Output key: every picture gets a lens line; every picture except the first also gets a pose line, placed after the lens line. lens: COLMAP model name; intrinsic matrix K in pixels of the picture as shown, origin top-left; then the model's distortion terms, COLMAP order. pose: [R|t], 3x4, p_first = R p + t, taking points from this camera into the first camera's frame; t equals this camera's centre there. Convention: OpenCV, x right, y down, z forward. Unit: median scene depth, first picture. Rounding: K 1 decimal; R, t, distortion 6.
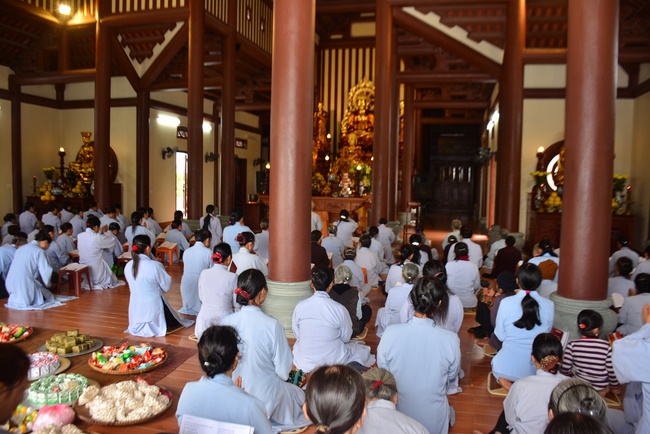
lens RADIAL K [[496.9, 0, 325.0], [0, 496.9, 217.0], [0, 0, 1]] dist [-0.115460, 0.002817]
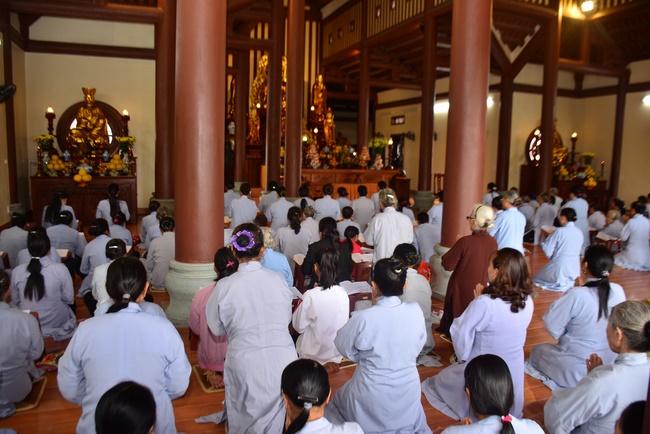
lens RADIAL K [[496.9, 0, 325.0], [0, 496.9, 217.0], [0, 0, 1]] dist [-0.115460, 0.002817]
pose [[0.827394, -0.067958, 0.557495, -0.616837], [0.030708, 0.996641, 0.075916, -0.022457], [-0.560782, -0.045693, 0.826702, 0.173513]]
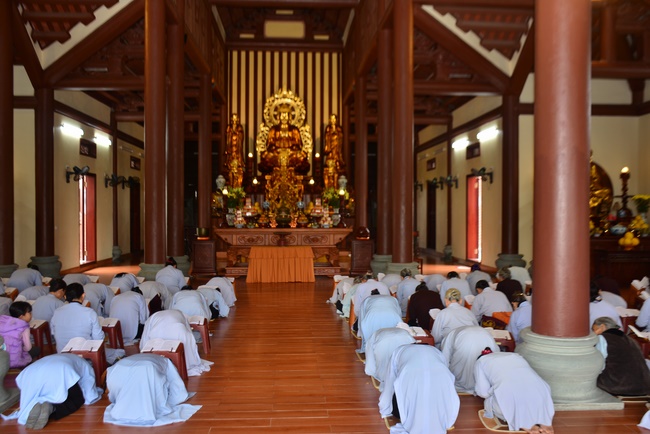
lens RADIAL K [[577.0, 0, 325.0], [0, 577.0, 217.0], [0, 0, 1]] dist [-0.104650, 0.147111]
pose [[0.952471, -0.020769, 0.303922, -0.237528], [0.038521, 0.997876, -0.052529, -0.008243], [-0.302185, 0.061740, 0.951248, 0.085935]]
